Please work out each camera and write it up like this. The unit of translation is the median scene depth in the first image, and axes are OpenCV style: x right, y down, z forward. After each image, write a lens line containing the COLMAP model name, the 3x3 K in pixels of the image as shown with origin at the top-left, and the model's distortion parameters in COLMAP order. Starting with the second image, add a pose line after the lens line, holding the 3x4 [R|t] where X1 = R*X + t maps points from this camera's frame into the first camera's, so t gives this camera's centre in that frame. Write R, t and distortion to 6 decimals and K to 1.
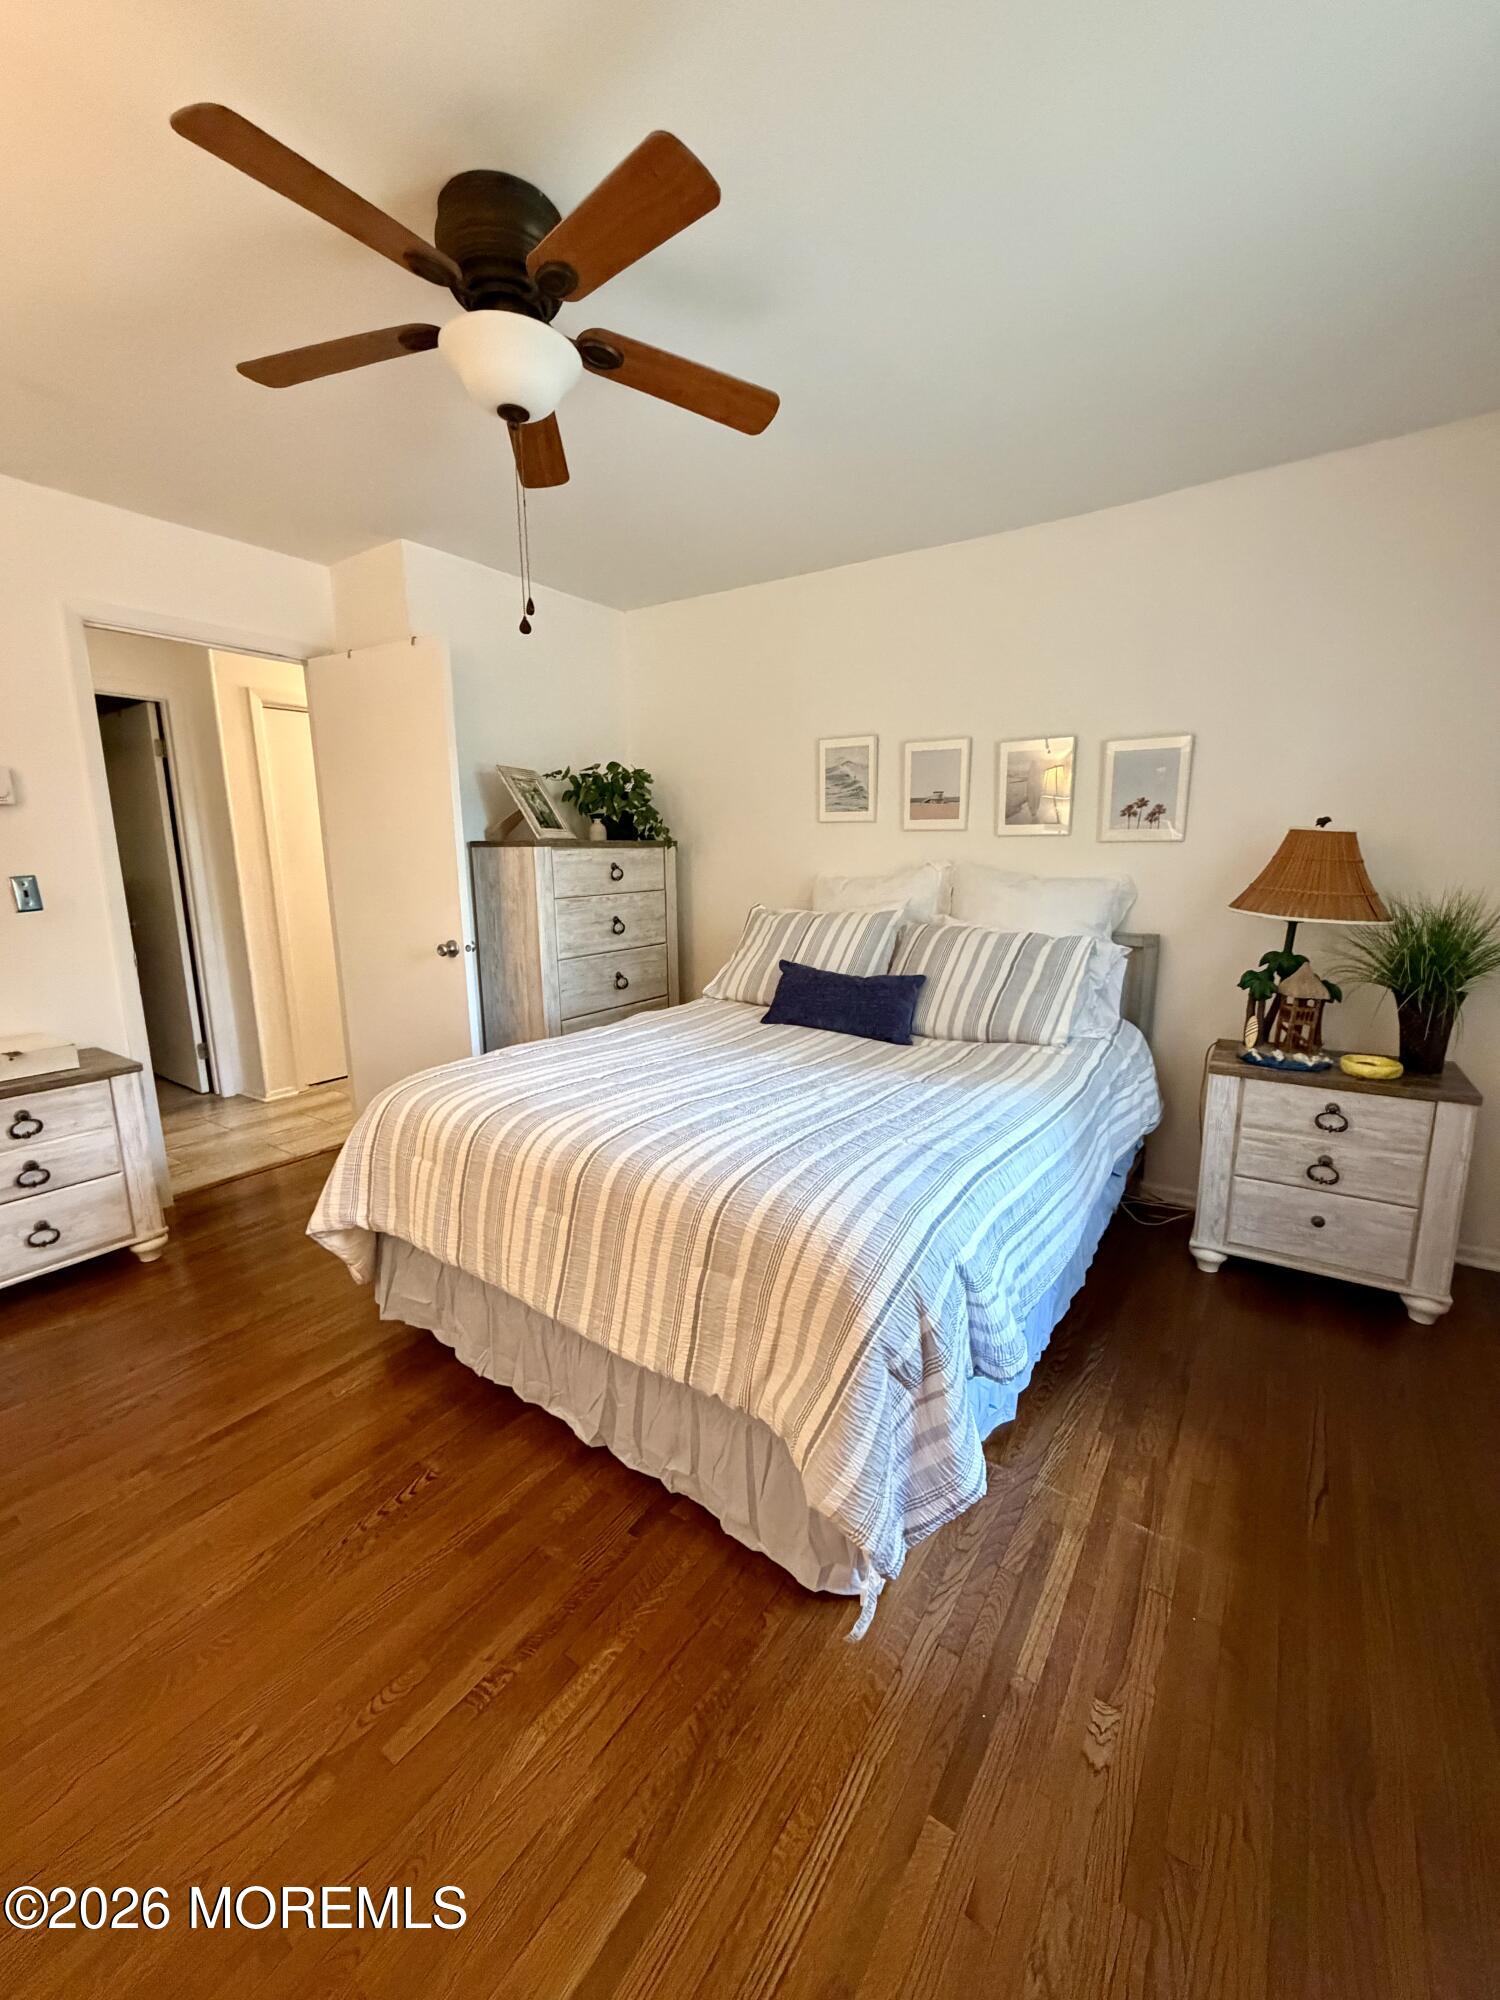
lens RADIAL K [[813.3, 0, 749.0], [0, 813.3, 998.7], [0, 0, 1]] dist [-0.002652, -0.000079]
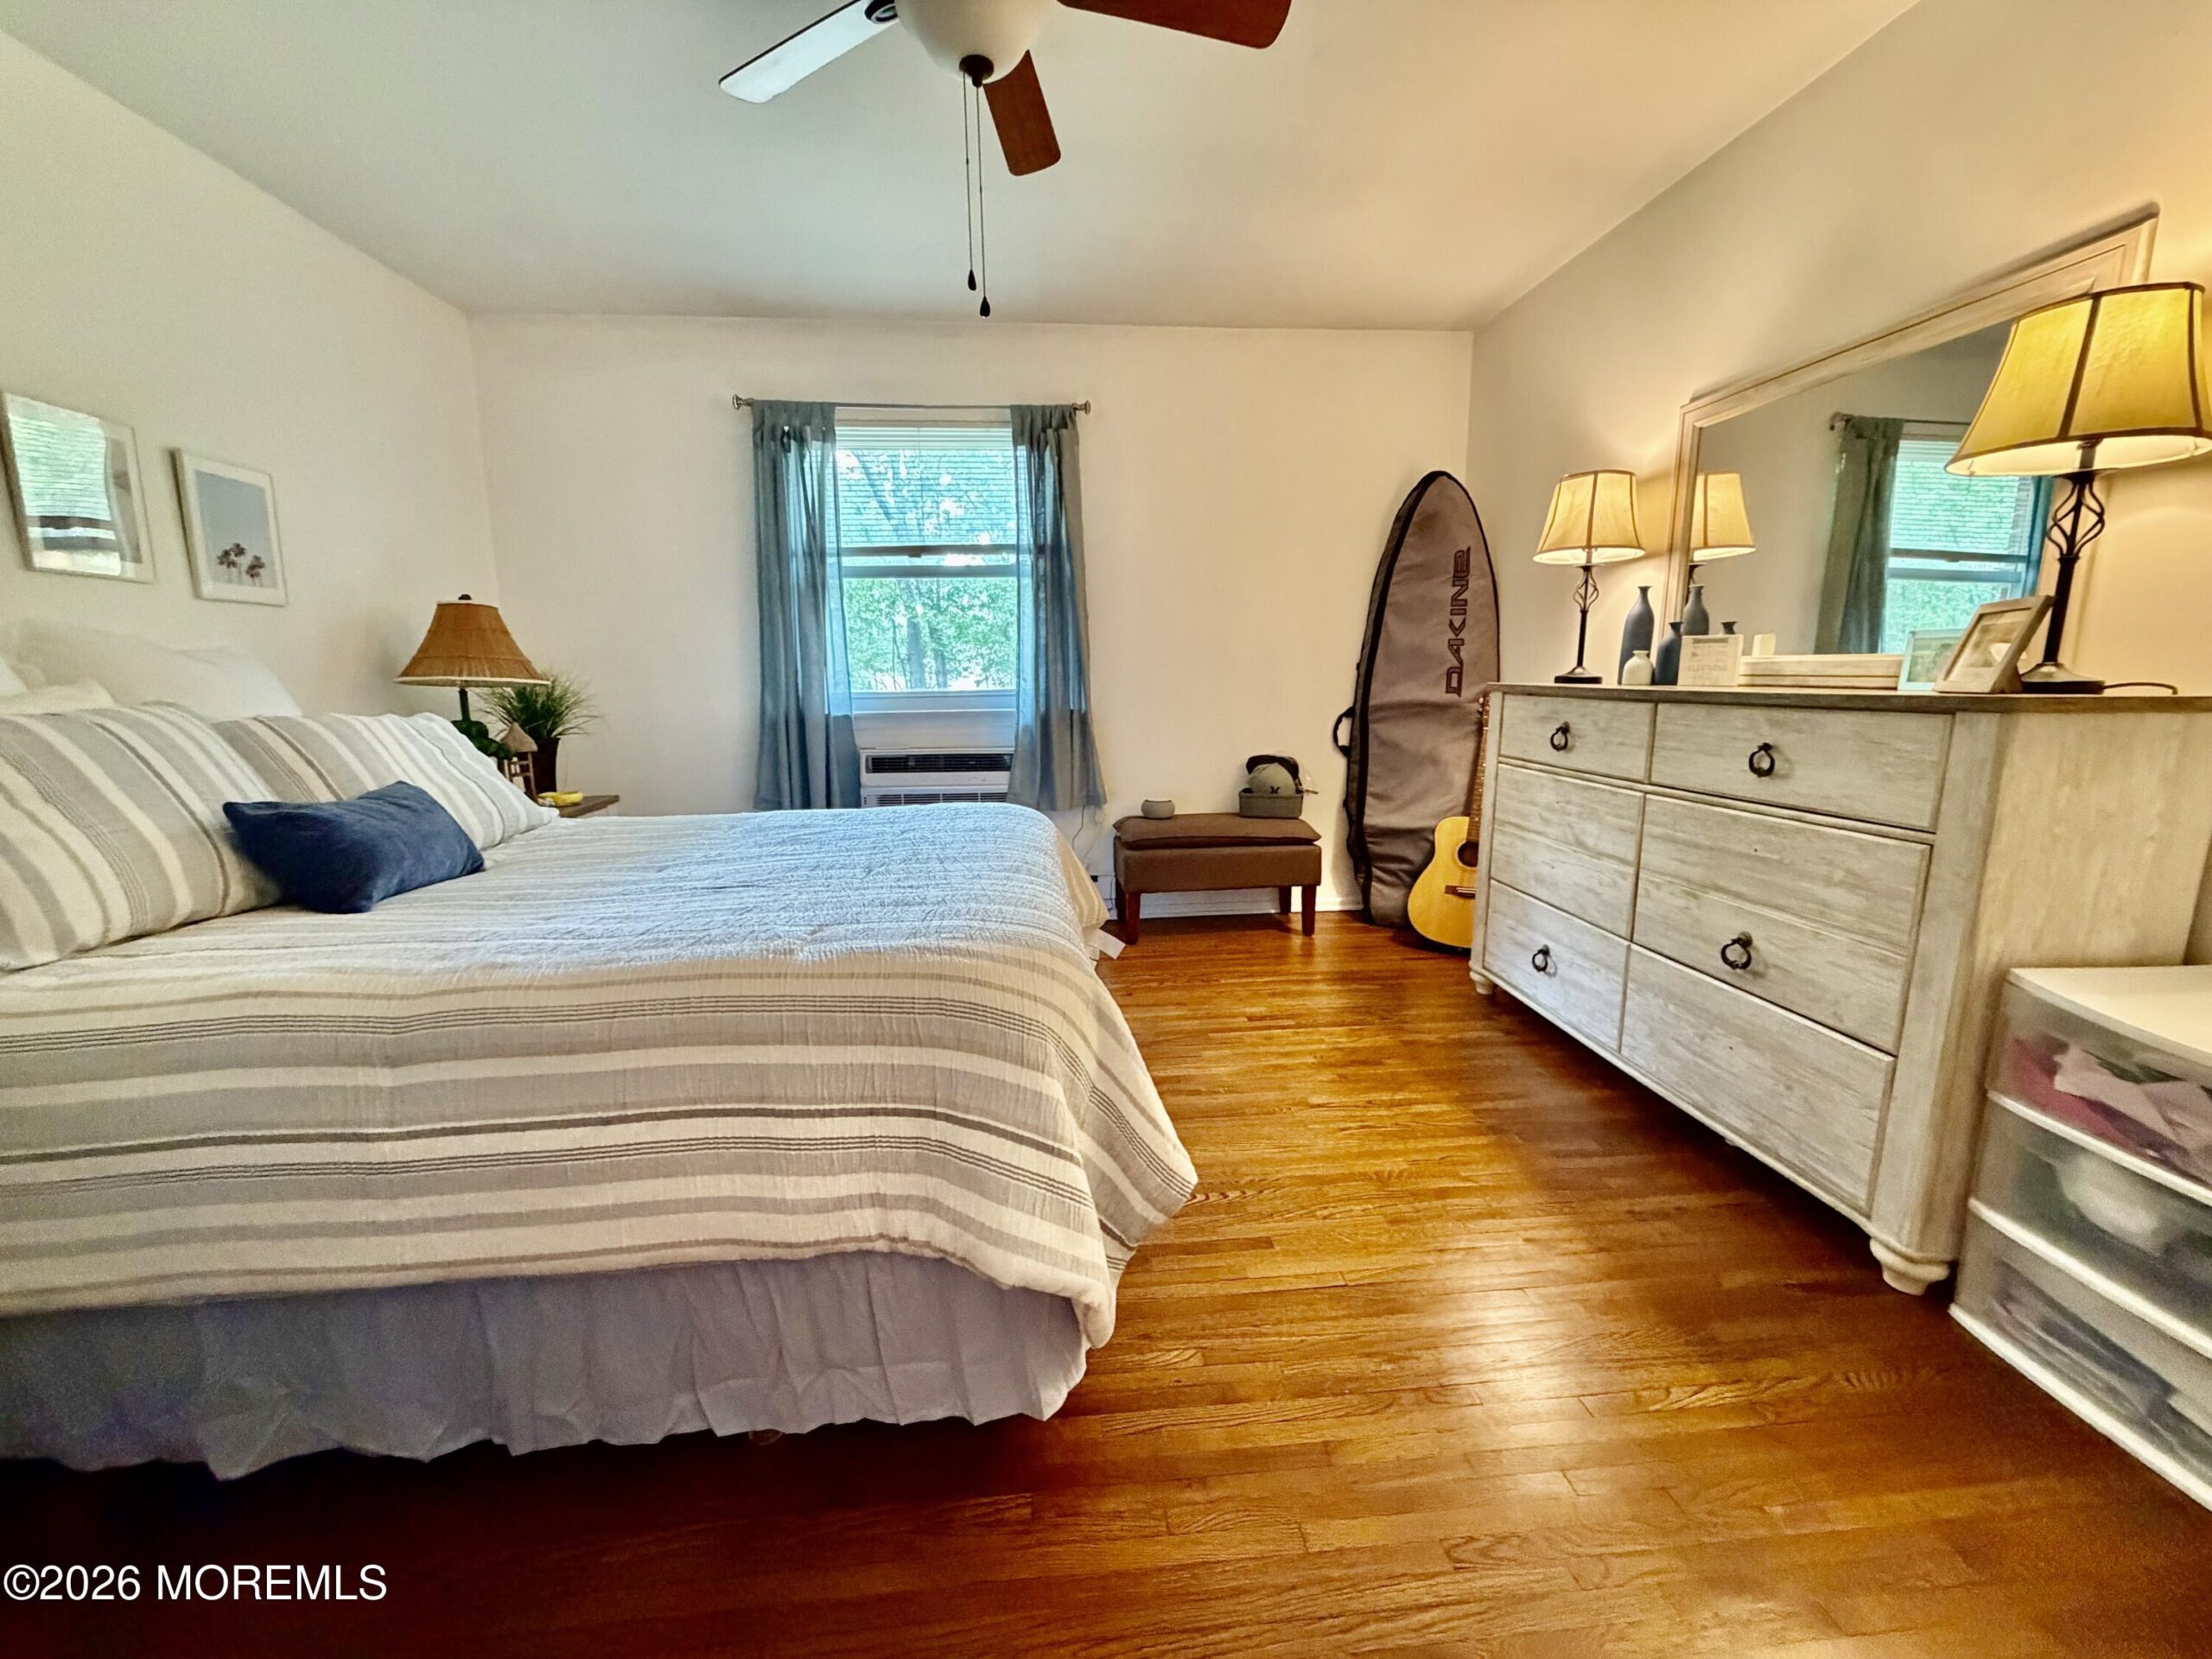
lens RADIAL K [[899.5, 0, 1100.2], [0, 899.5, 824.1], [0, 0, 1]] dist [-0.002652, -0.000079]
pose [[-0.642172, -0.116006, 0.757732, -0.691178], [0.154993, 0.948417, 0.276554, -0.107922], [-0.750728, 0.295038, -0.591067, 0.976724]]
